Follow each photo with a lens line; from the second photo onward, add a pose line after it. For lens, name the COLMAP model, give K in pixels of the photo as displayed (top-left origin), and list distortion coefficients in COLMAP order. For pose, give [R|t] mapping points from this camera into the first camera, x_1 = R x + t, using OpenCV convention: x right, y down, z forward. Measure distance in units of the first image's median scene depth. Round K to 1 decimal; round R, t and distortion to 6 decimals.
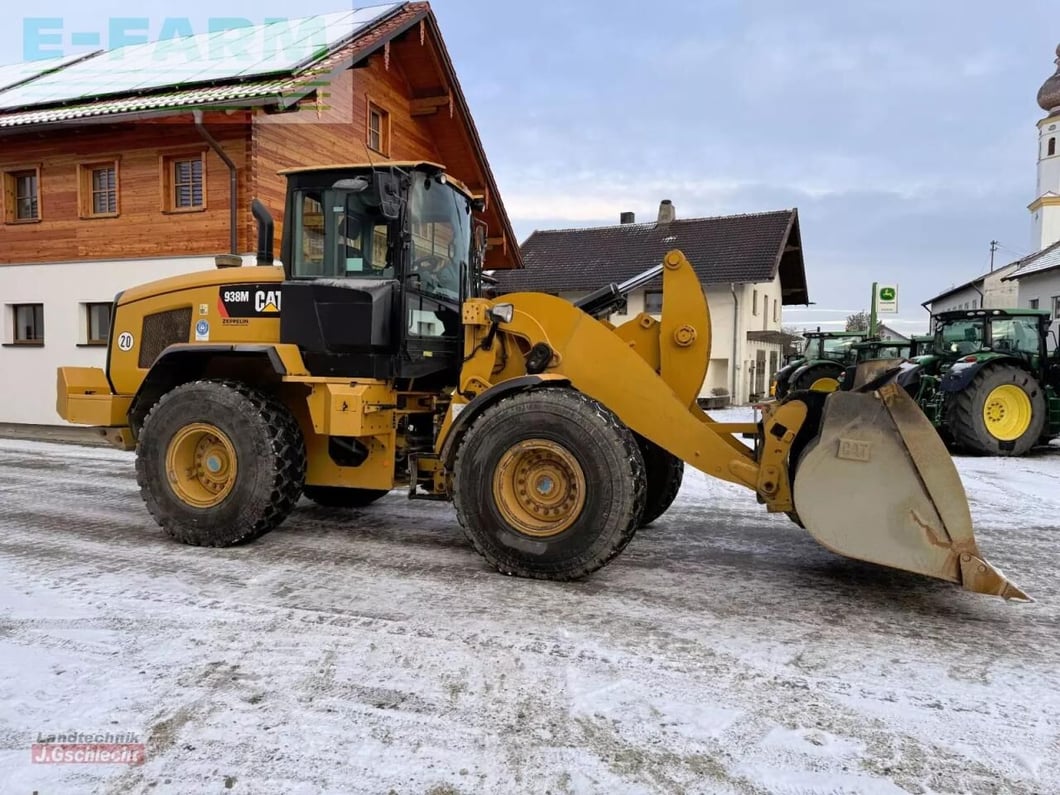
lens RADIAL K [[739.0, 0, 526.6], [0, 739.0, 397.4], [0, 0, 1]] dist [0.070587, -0.093805]
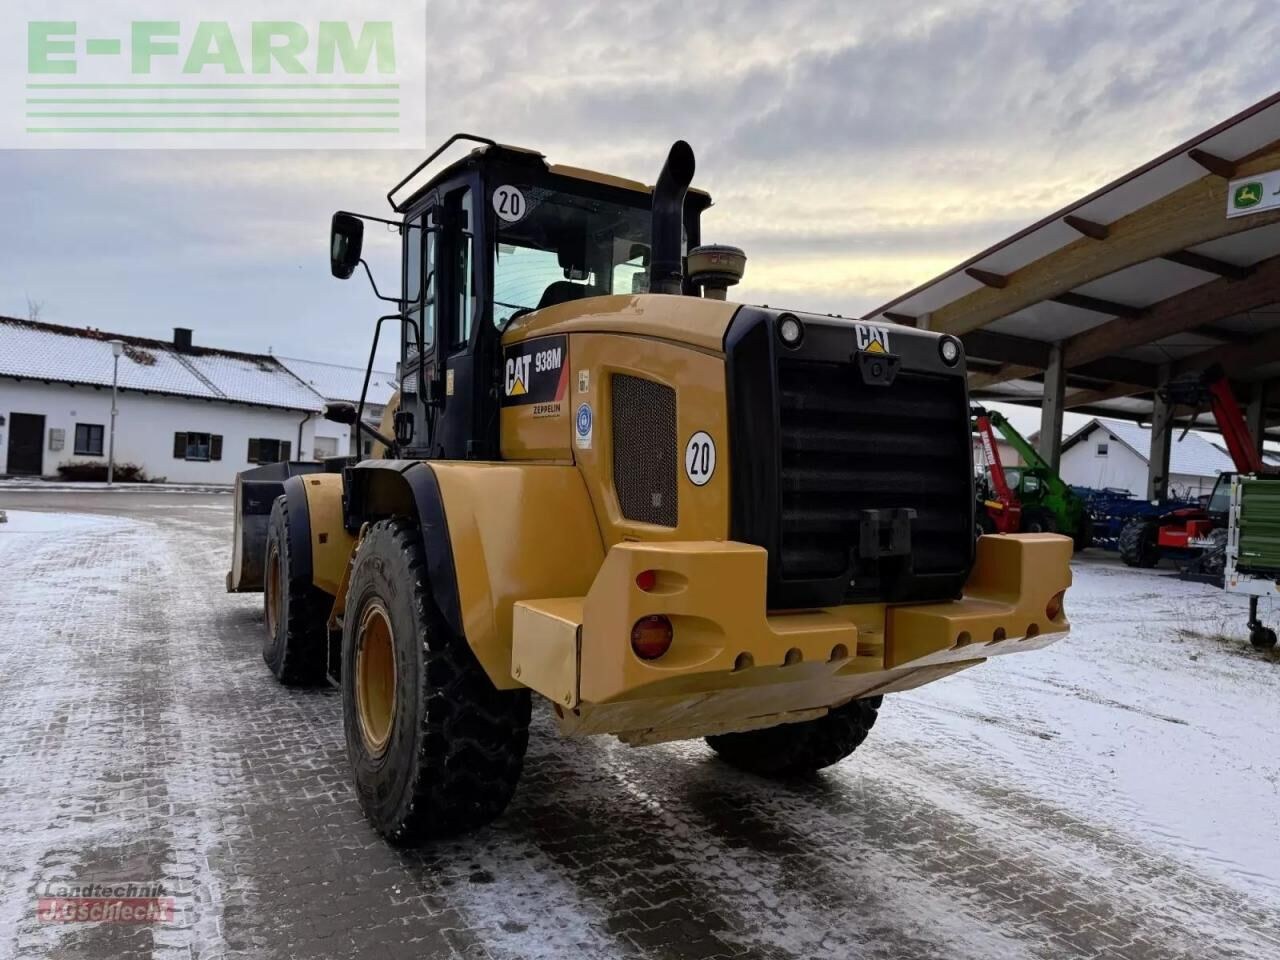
lens RADIAL K [[902.9, 0, 640.0], [0, 902.9, 480.0], [0, 0, 1]] dist [0.013432, -0.008998]
pose [[-0.740758, -0.064431, 0.668675, -0.909756], [-0.044142, 0.997907, 0.047253, -0.099850], [-0.670320, 0.005487, -0.742052, 1.787948]]
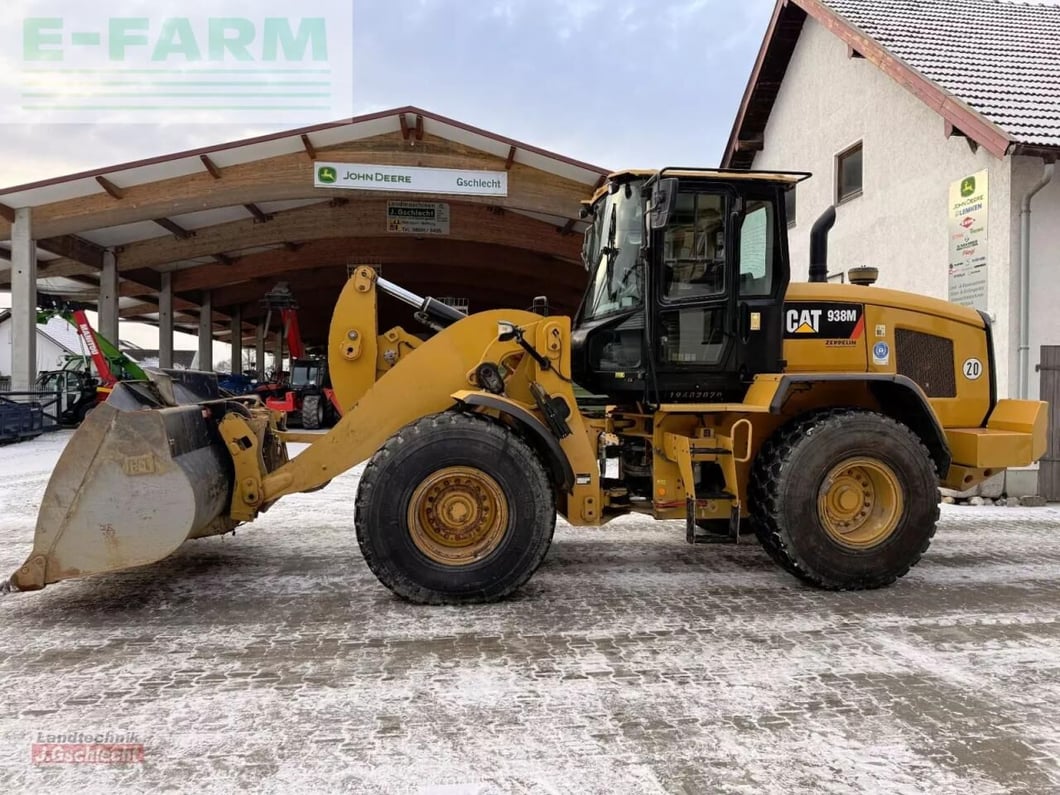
lens RADIAL K [[733.9, 0, 534.3], [0, 733.9, 414.7], [0, 0, 1]] dist [0.047613, -0.058854]
pose [[-0.893218, -0.003471, -0.449611, 0.454787], [-0.036855, 0.997170, 0.065520, -0.069921], [0.448111, 0.075094, -0.890818, 2.055733]]
